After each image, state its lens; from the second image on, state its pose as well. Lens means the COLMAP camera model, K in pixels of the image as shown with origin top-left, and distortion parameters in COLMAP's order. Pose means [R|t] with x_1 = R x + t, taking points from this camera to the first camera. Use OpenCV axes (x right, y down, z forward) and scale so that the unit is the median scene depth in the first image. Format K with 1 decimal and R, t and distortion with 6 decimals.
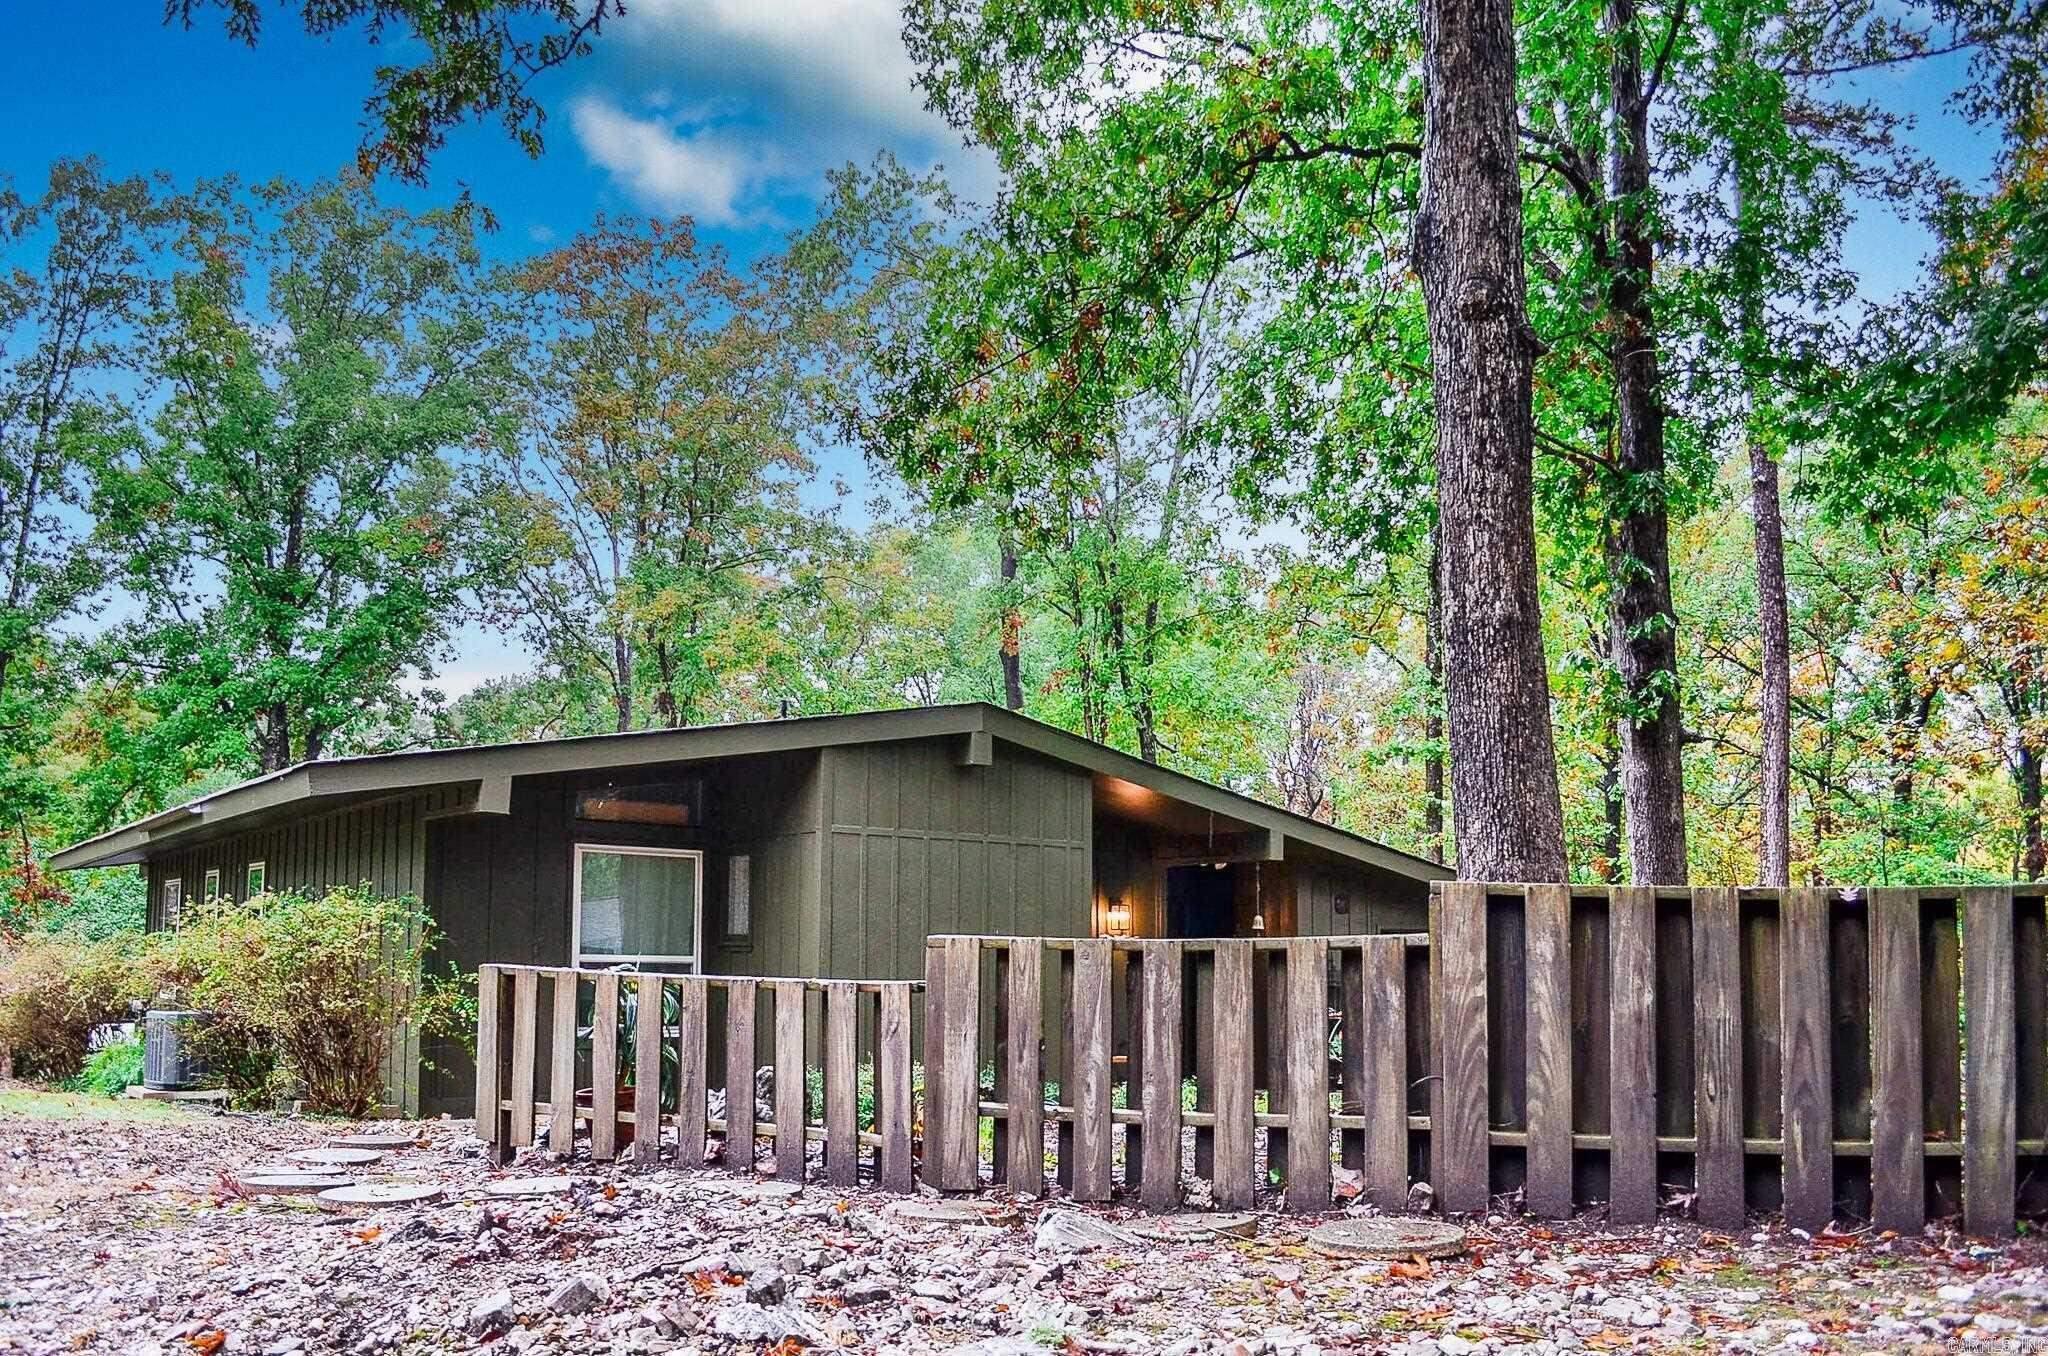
lens RADIAL K [[1534.8, 0, 955.7], [0, 1534.8, 636.1], [0, 0, 1]] dist [-0.064371, 0.000167]
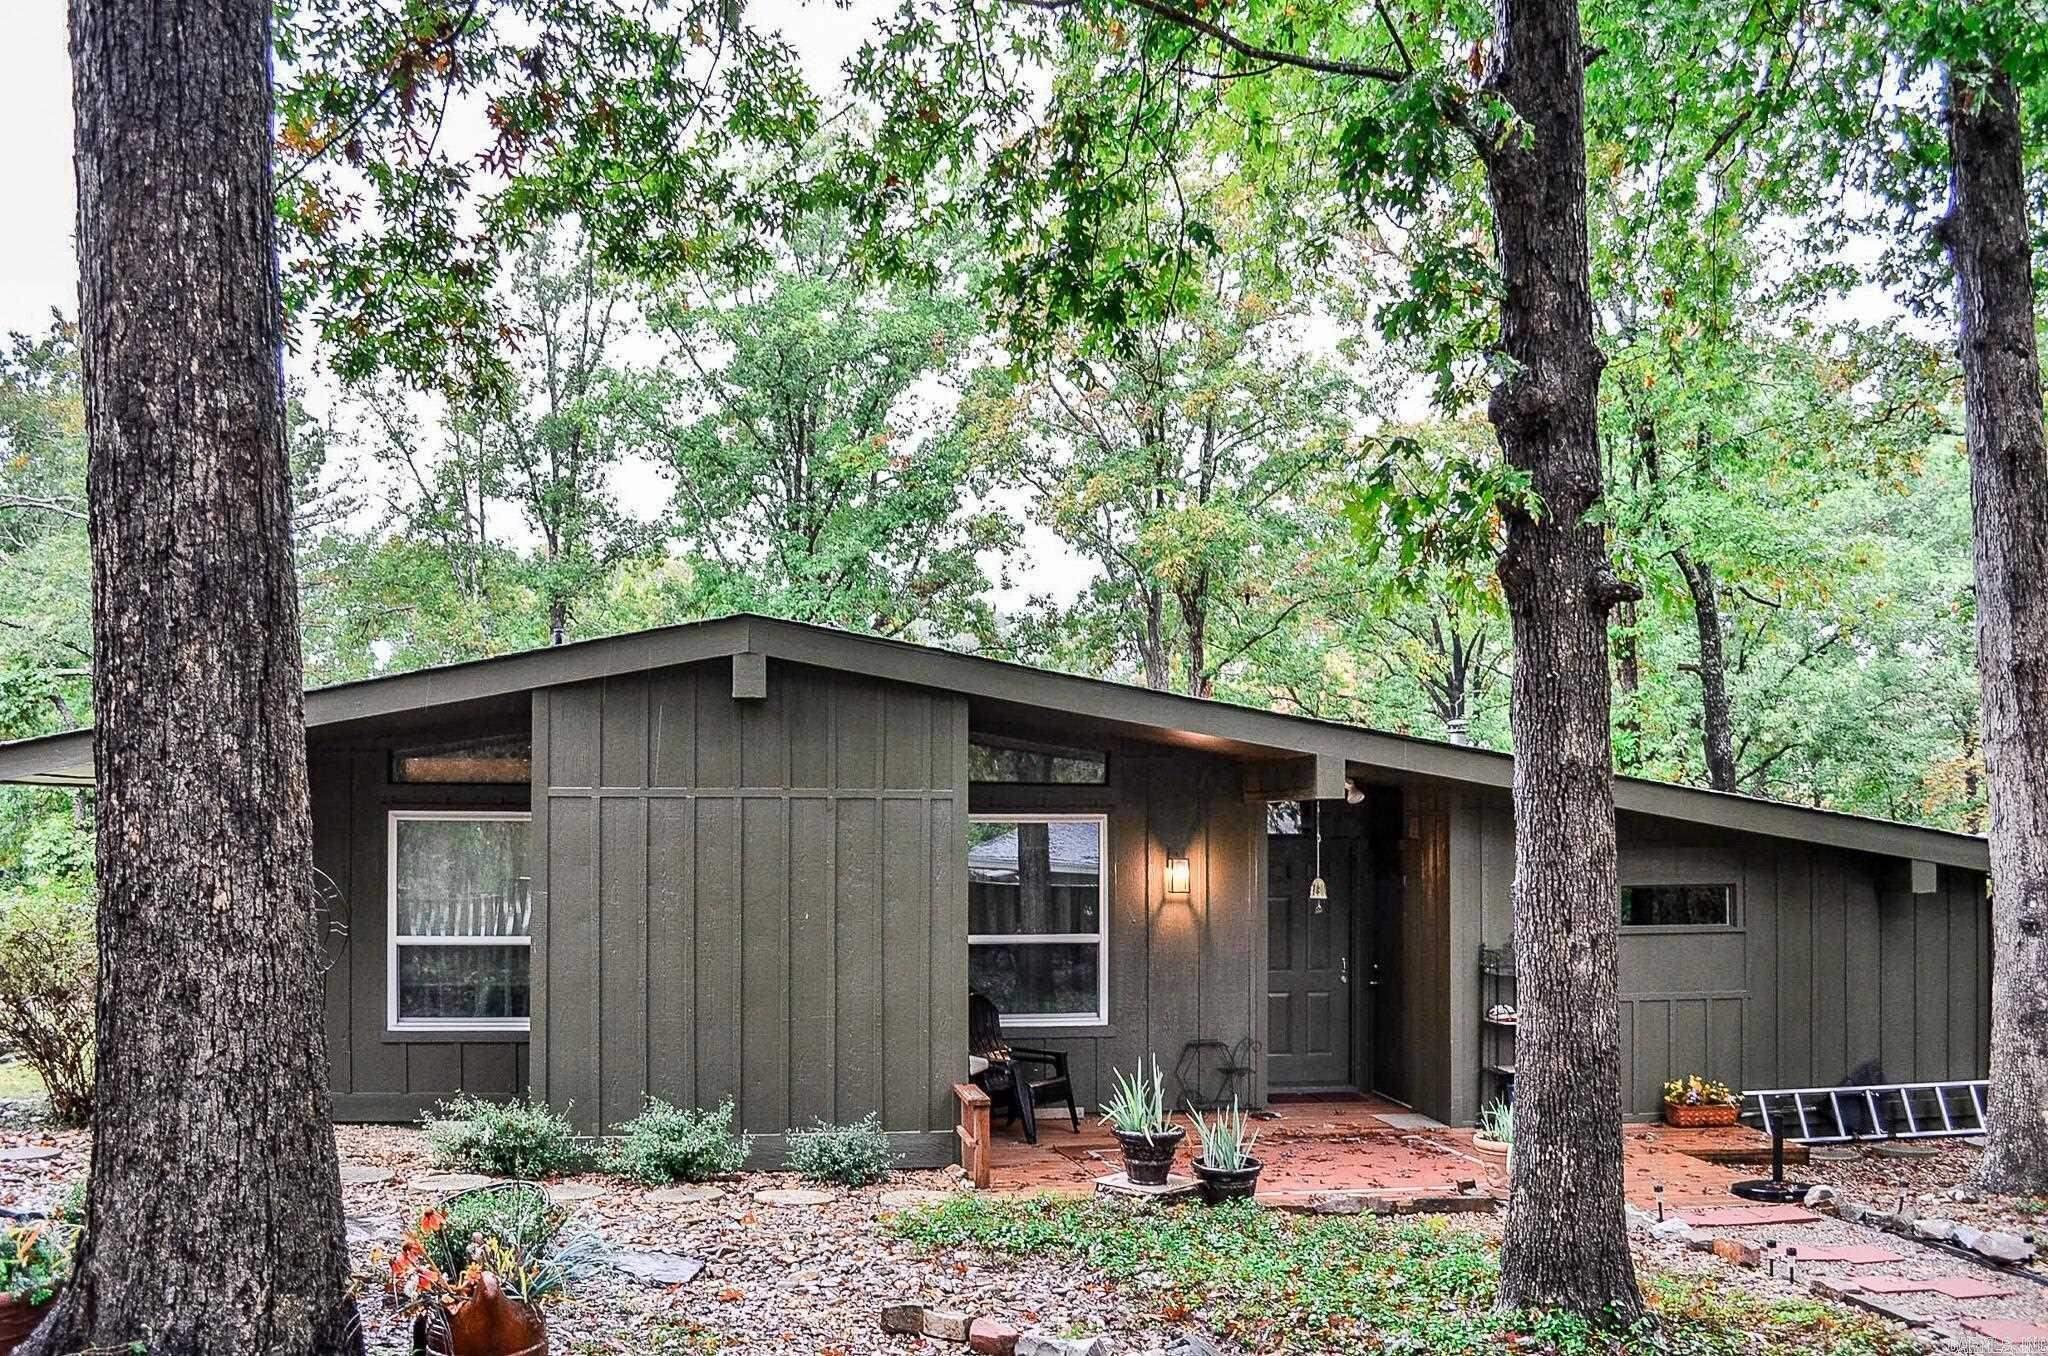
lens RADIAL K [[1547.4, 0, 999.2], [0, 1547.4, 727.3], [0, 0, 1]] dist [-0.065912, 0.002347]
pose [[0.866656, -0.041043, -0.497216, 0.148682], [0.108013, 0.988409, 0.106680, 0.009218], [0.487074, -0.146160, 0.861043, 0.120774]]
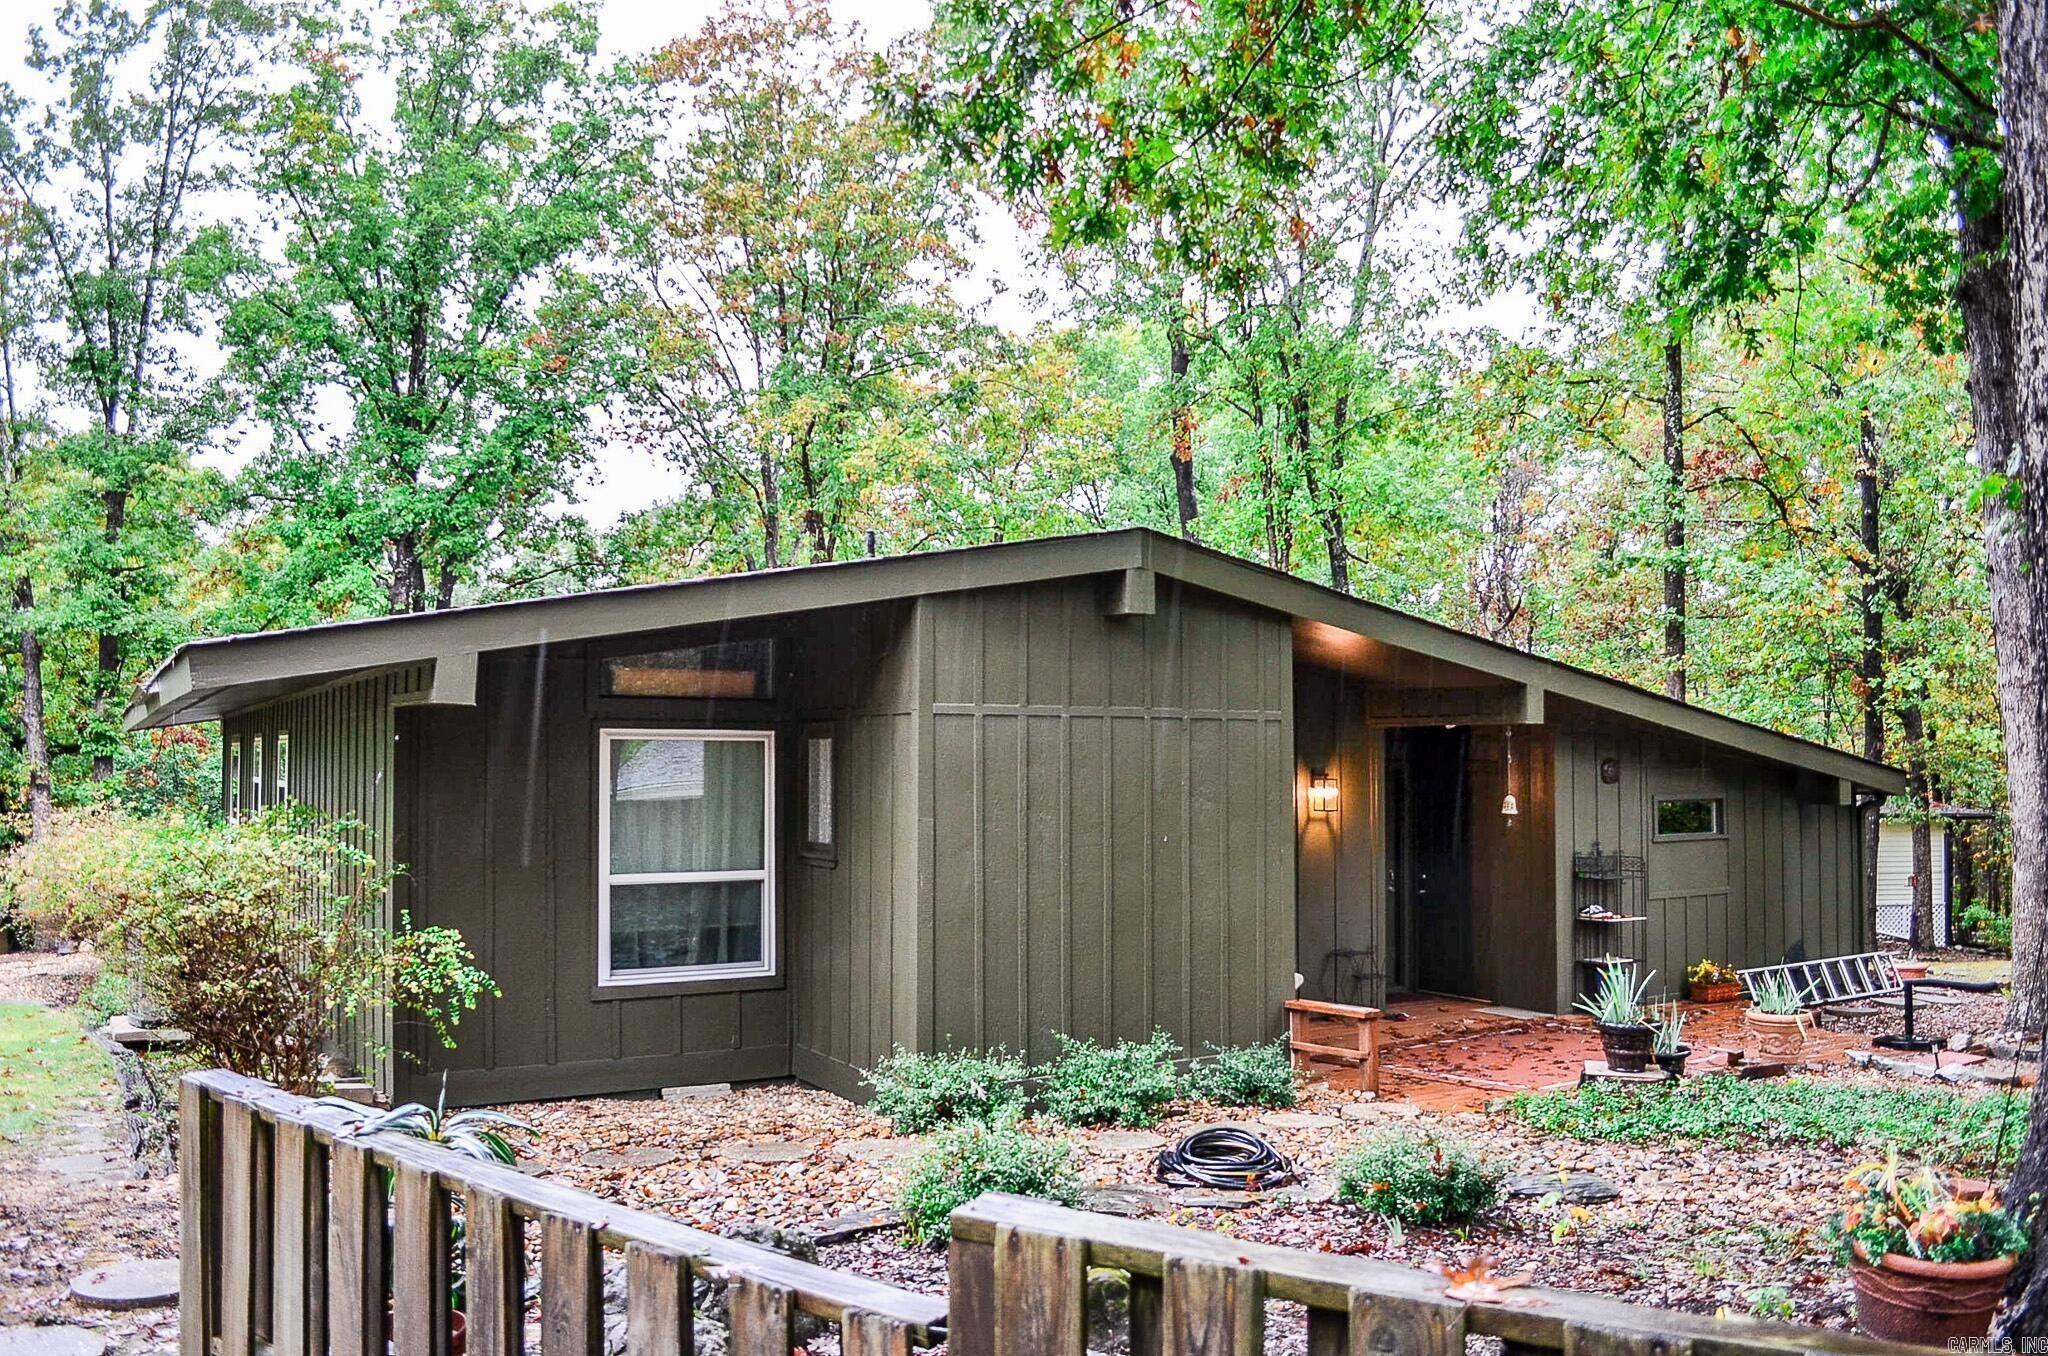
lens RADIAL K [[1534.8, 0, 955.7], [0, 1534.8, 636.1], [0, 0, 1]] dist [-0.064371, 0.000167]
pose [[0.993391, -0.015273, -0.113763, 0.003631], [0.029265, 0.992054, 0.122359, 0.000762], [0.110990, -0.124880, 0.985944, 0.080123]]
